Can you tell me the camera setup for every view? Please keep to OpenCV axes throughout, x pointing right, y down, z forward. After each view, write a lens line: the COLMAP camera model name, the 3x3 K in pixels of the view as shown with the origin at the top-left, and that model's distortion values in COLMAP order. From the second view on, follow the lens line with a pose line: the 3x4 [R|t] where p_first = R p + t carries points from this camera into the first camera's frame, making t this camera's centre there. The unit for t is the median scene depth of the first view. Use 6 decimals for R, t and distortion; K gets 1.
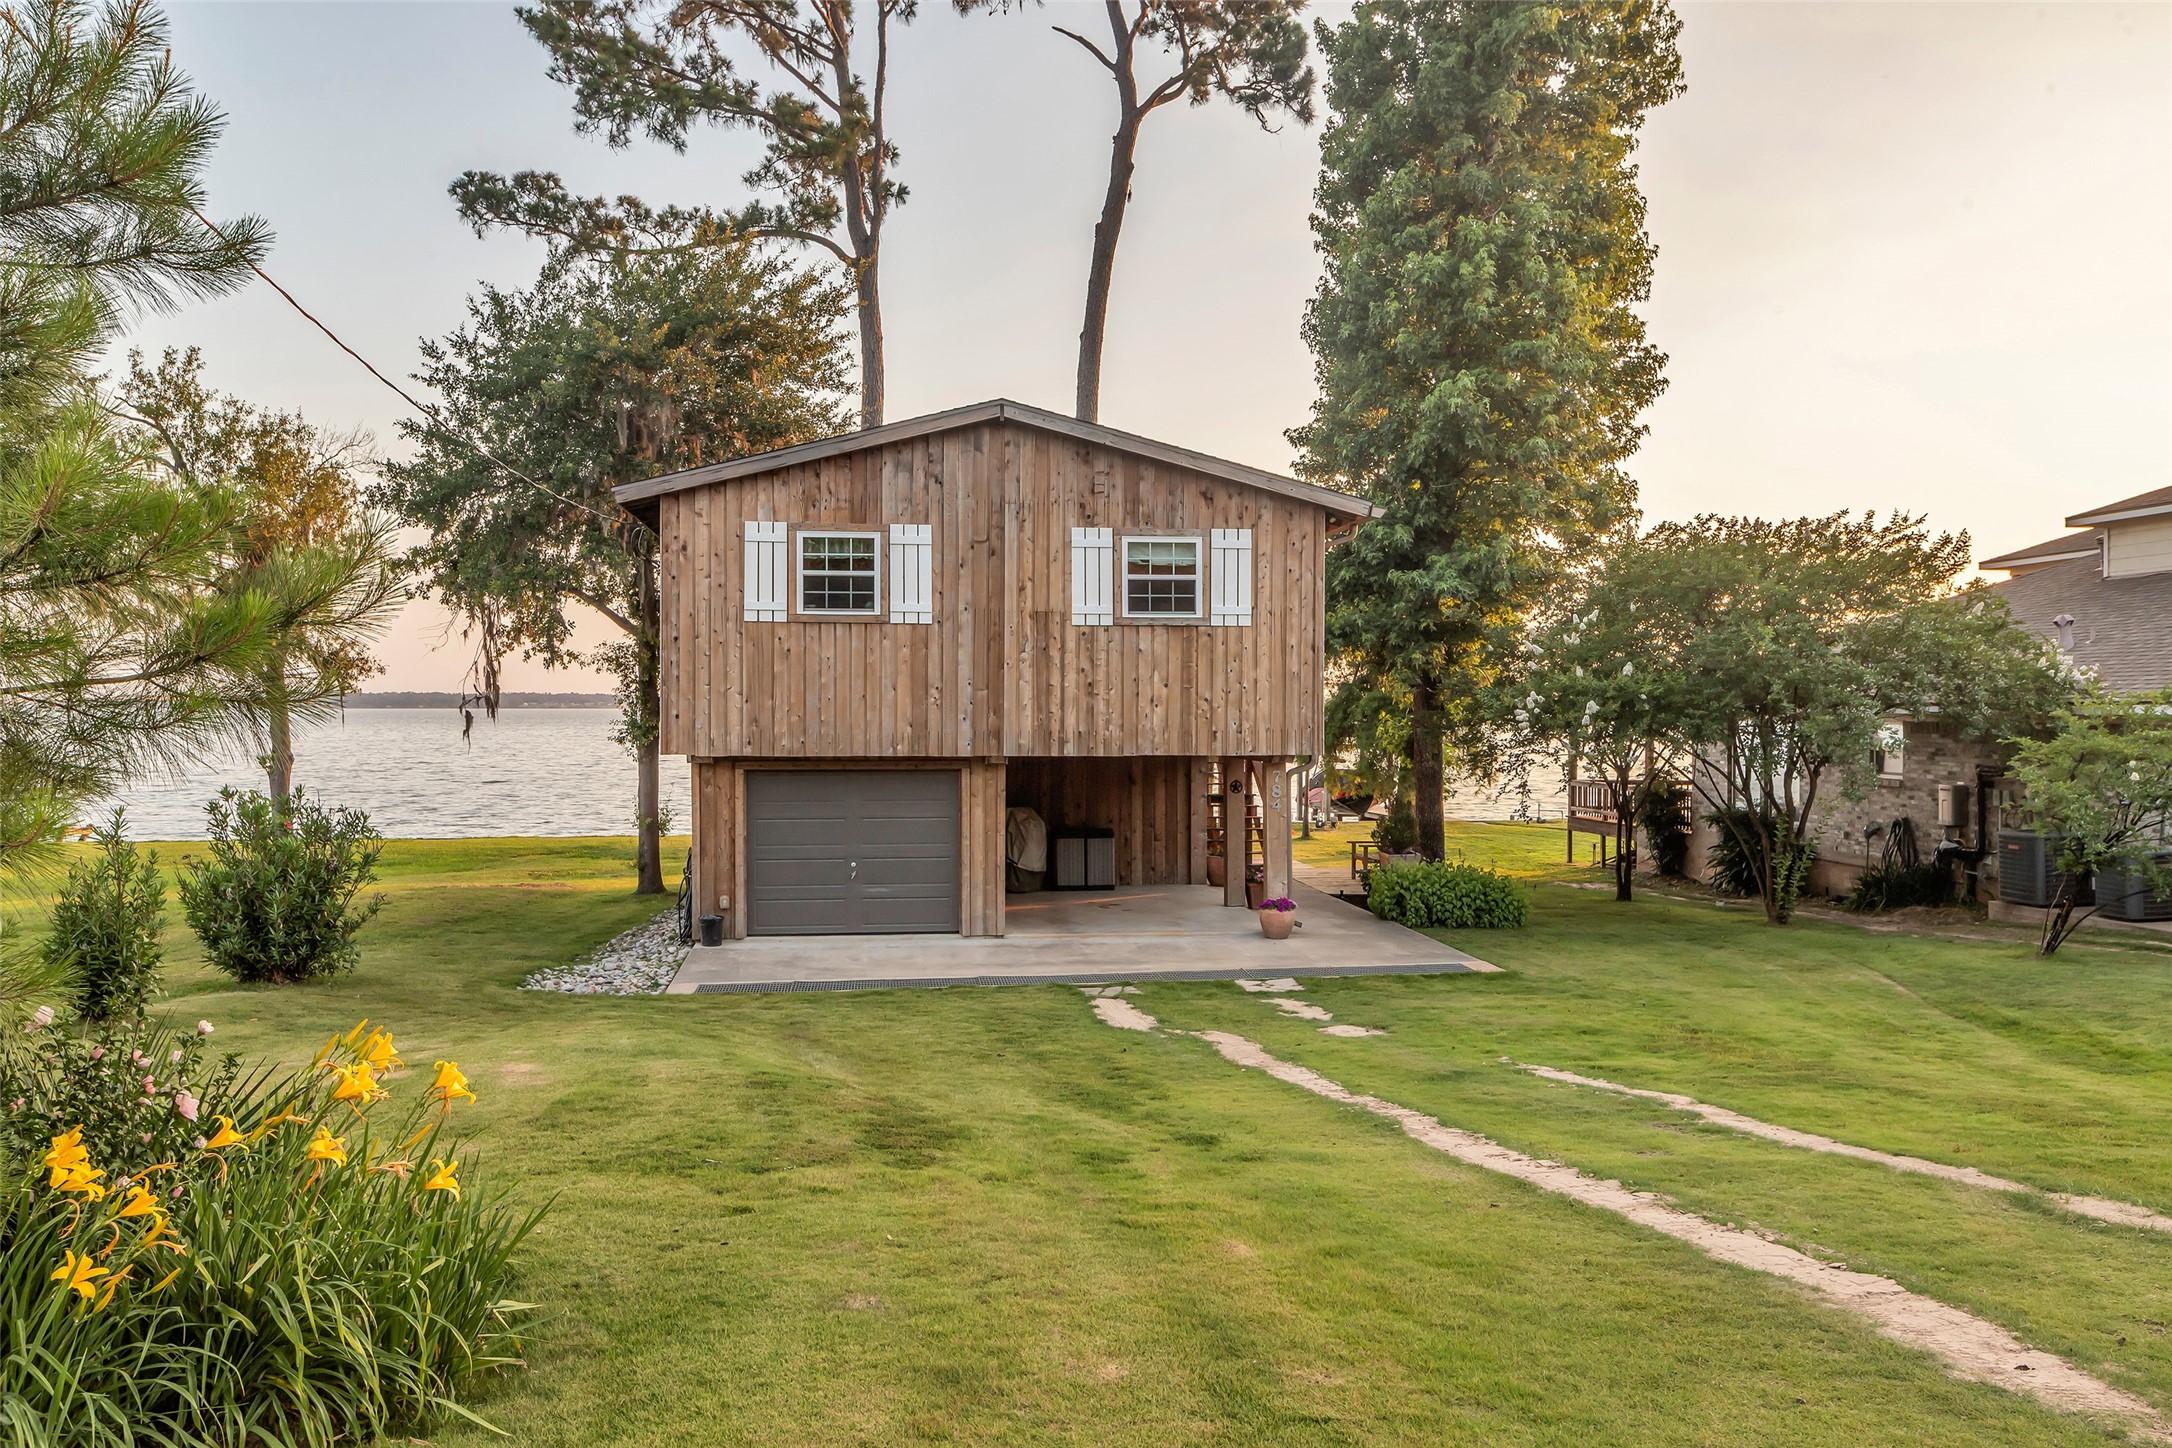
lens RADIAL K [[1768.2, 0, 1086.0], [0, 1768.2, 770.9], [0, 0, 1]] dist [0.006357, -0.000928]
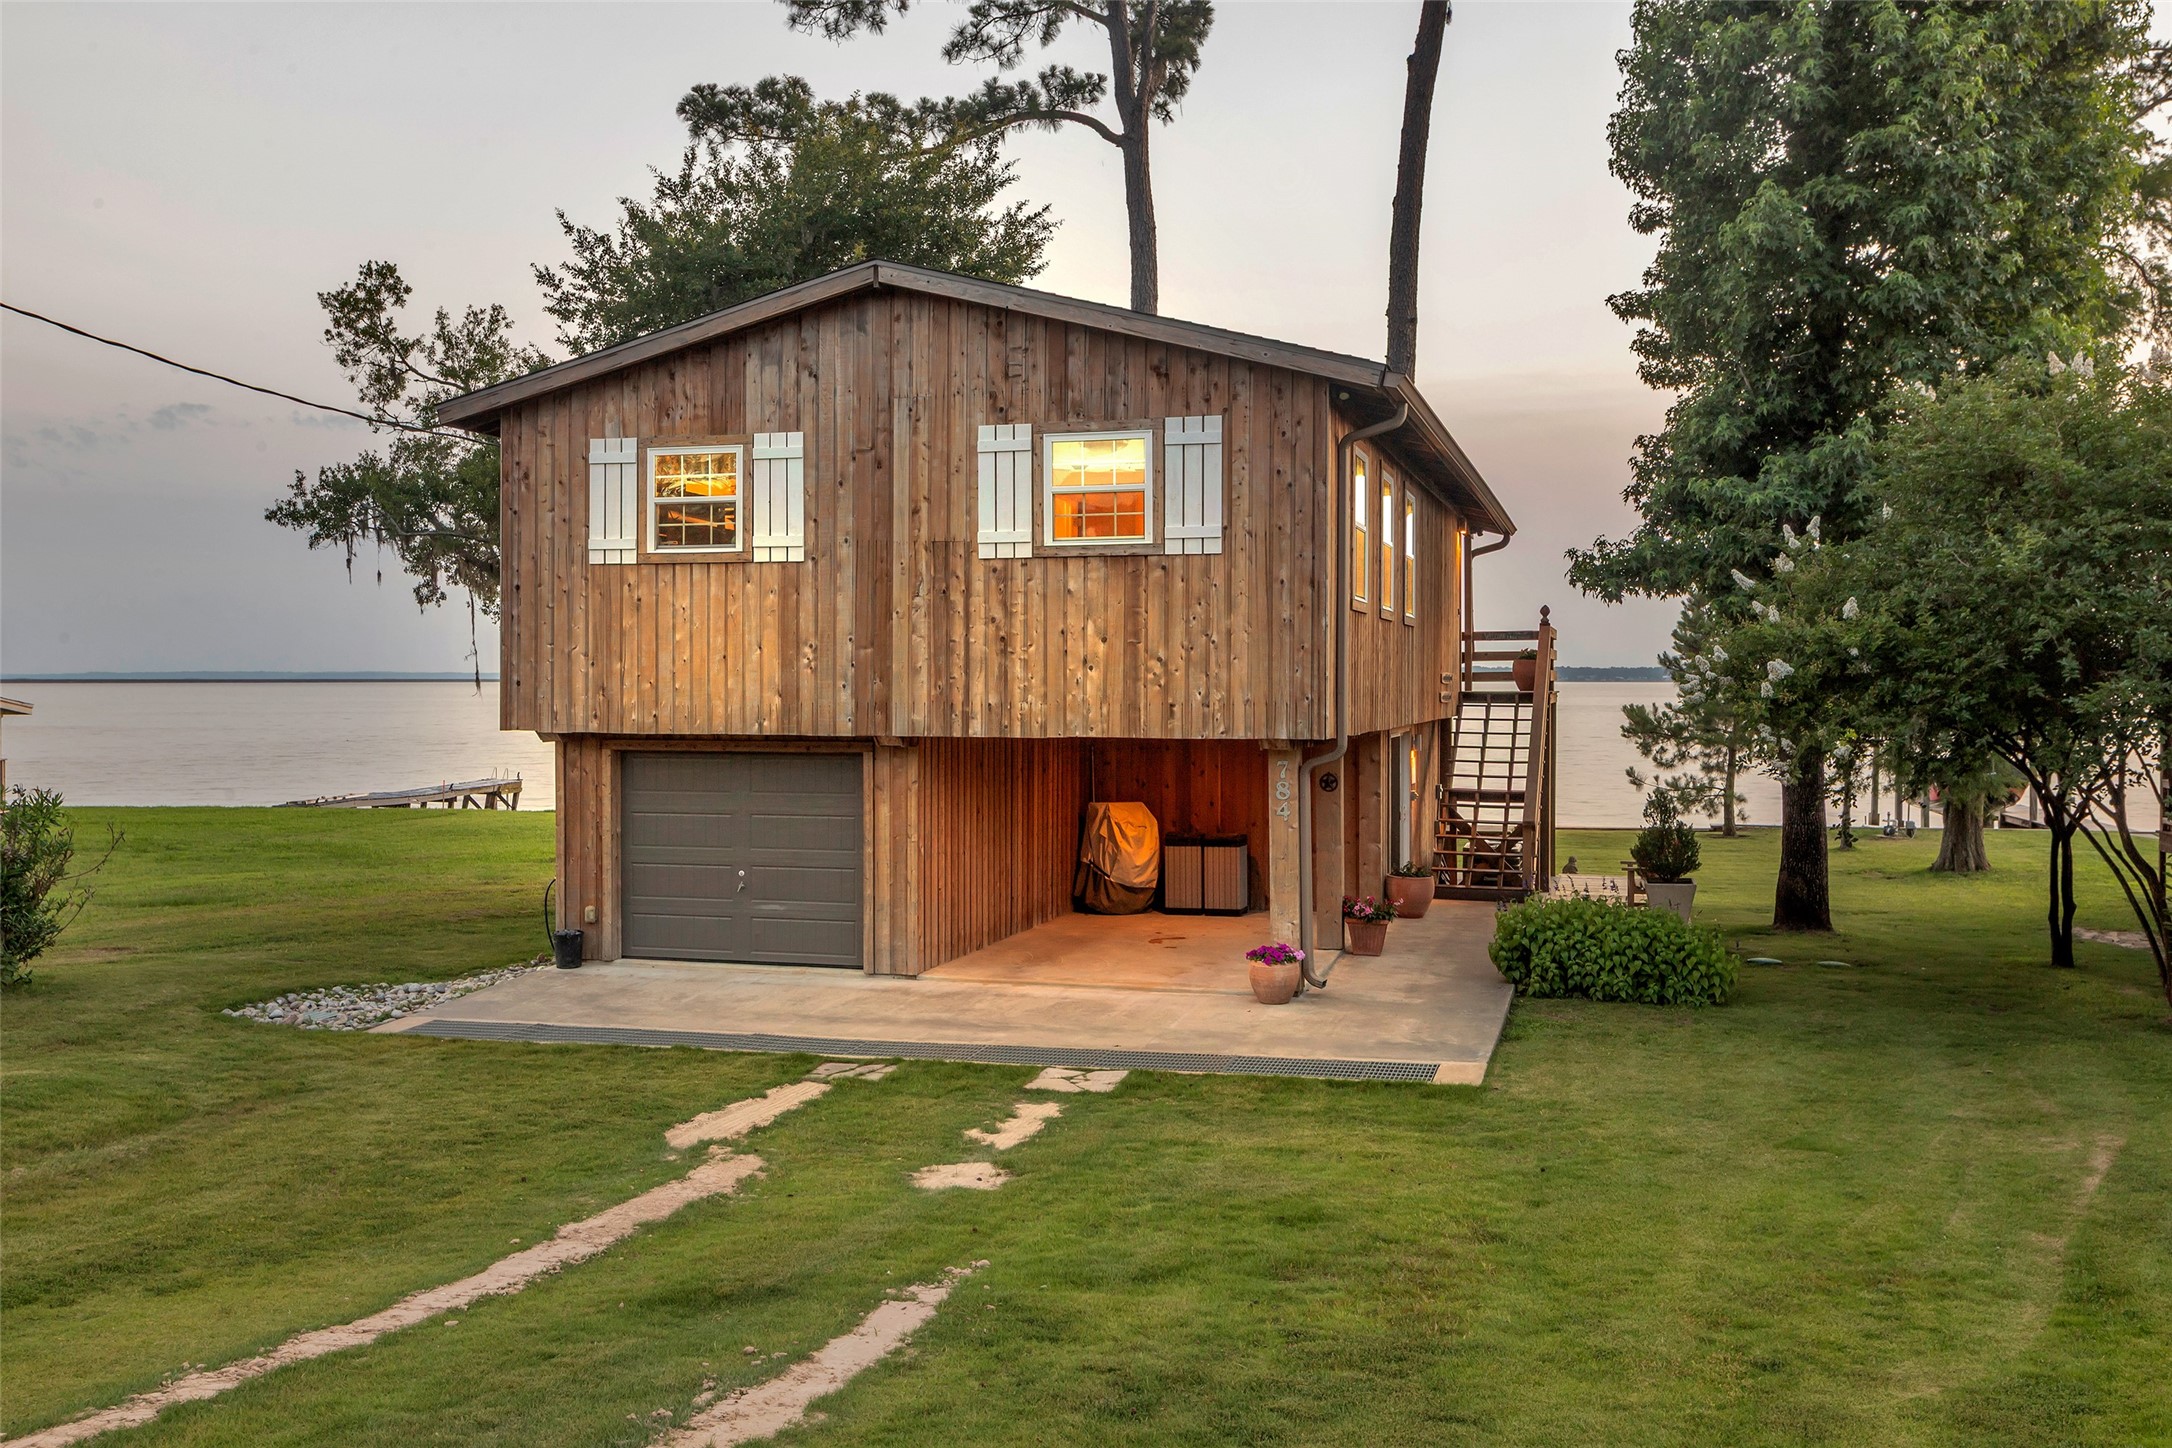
lens RADIAL K [[1906.1, 0, 1086.0], [0, 1906.1, 724.0], [0, 0, 1]] dist [-0.008854, -0.005426]
pose [[0.920755, 0.007667, -0.390066, 0.341731], [-0.012773, 0.999863, -0.010497, -0.006093], [0.389932, 0.014647, 0.920727, 0.289419]]
